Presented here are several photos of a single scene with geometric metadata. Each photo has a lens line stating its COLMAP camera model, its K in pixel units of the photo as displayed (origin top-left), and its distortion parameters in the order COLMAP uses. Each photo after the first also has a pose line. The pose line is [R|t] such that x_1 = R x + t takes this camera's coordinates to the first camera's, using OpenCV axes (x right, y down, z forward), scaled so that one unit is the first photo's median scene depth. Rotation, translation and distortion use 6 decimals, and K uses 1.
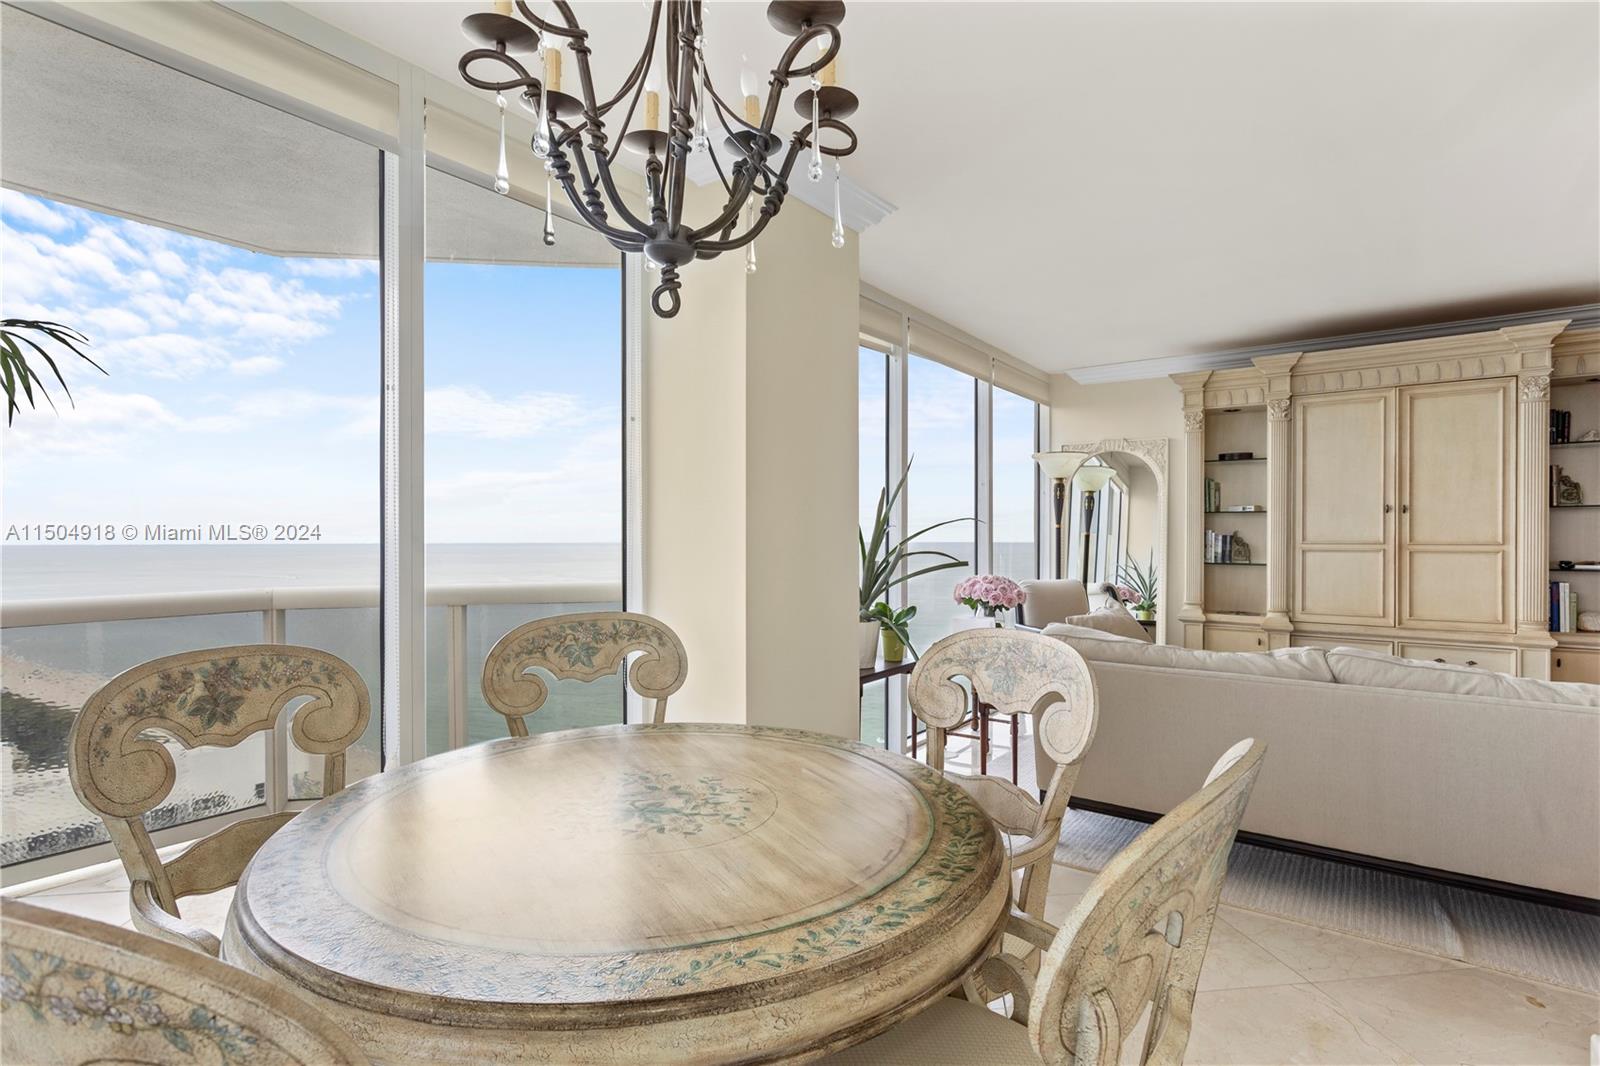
lens RADIAL K [[784.6, 0, 800.6], [0, 784.6, 540.3], [0, 0, 1]] dist [-0.012300, 0.008207]
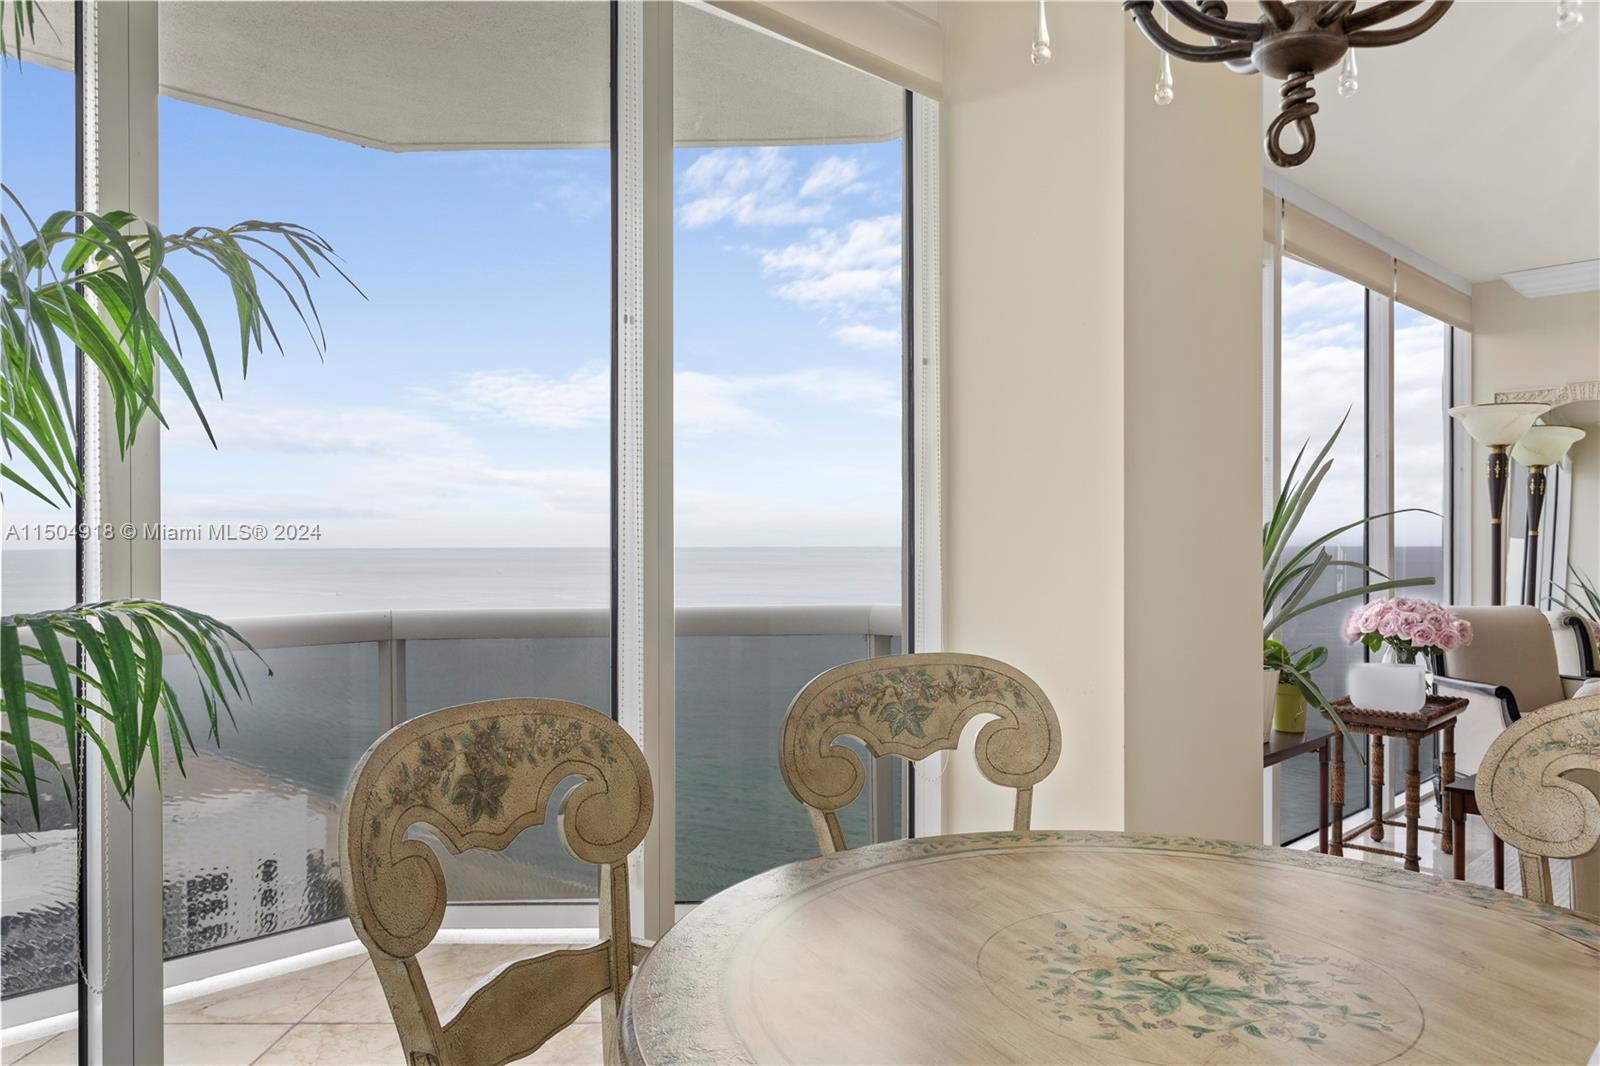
lens RADIAL K [[1120.6, 0, 807.6], [0, 1120.6, 542.0], [0, 0, 1]] dist [0.000248, 0.000410]
pose [[0.987956, -0.000533, -0.154736, -0.113670], [0.000309, 0.999999, -0.001467, 0.000036], [0.154737, 0.001401, 0.987955, 0.031664]]
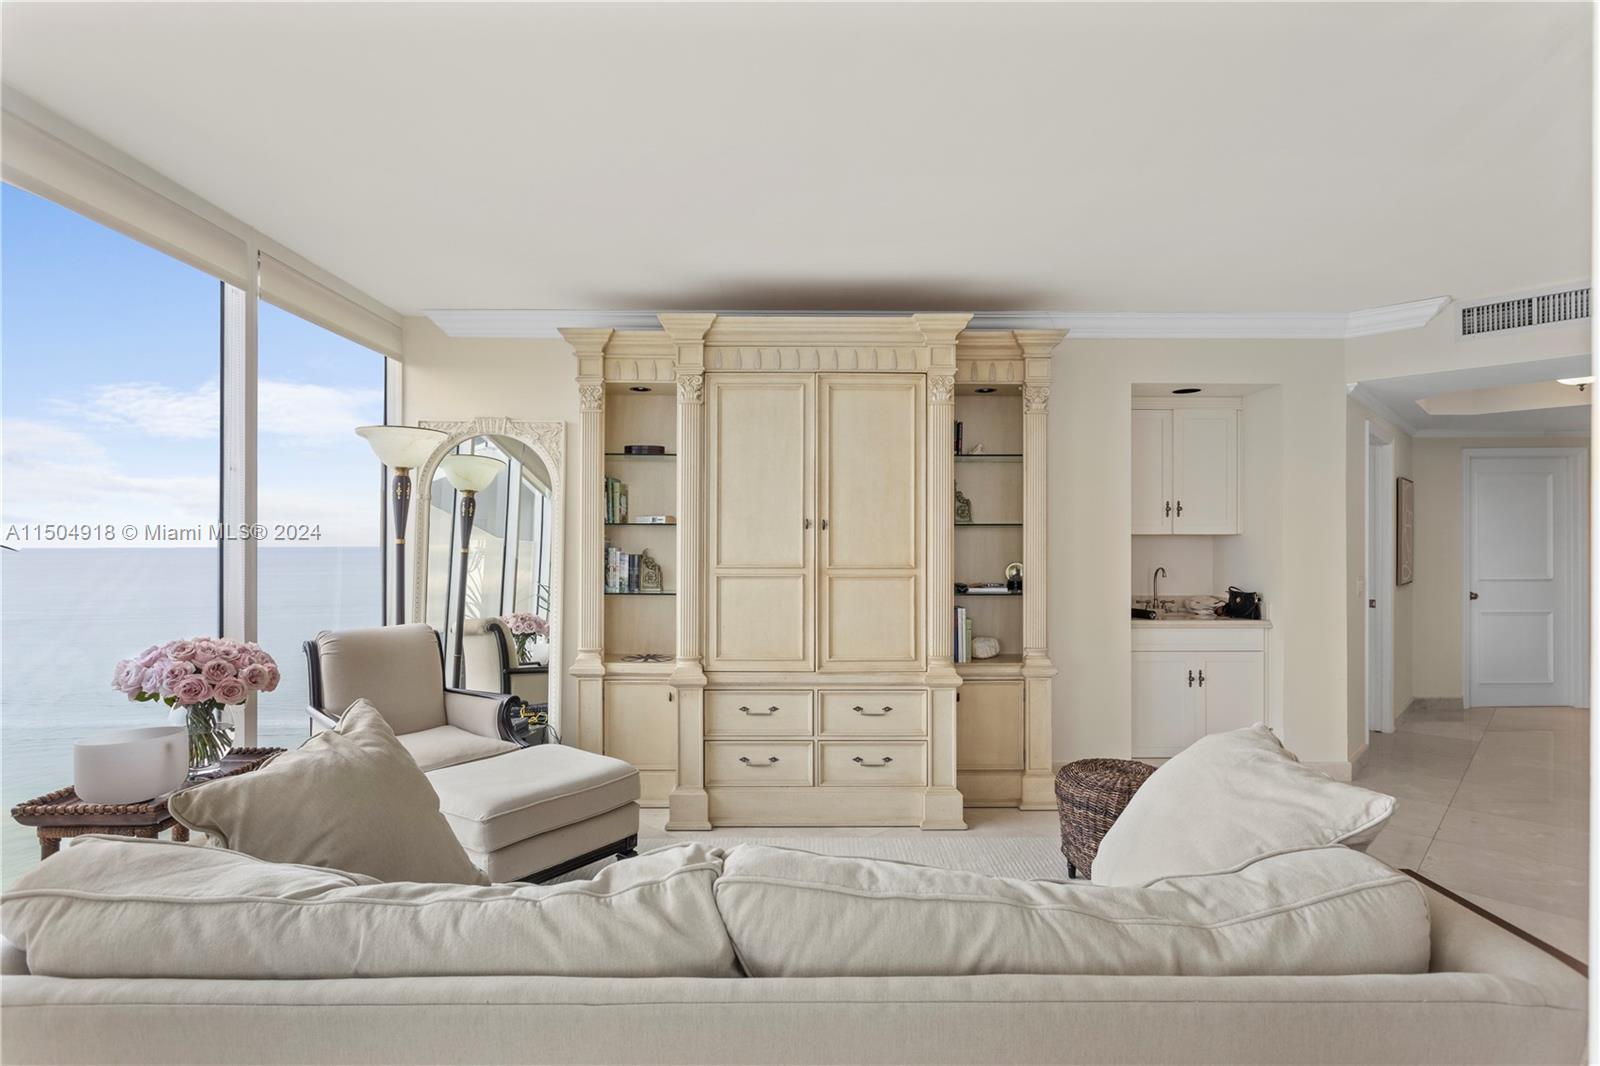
lens RADIAL K [[784.6, 0, 800.6], [0, 784.6, 540.3], [0, 0, 1]] dist [-0.012300, 0.008207]
pose [[0.796377, 0.001121, 0.604799, 0.285864], [0.001918, 0.999989, -0.004380, -0.022039], [-0.604797, 0.004648, 0.796366, 0.400277]]
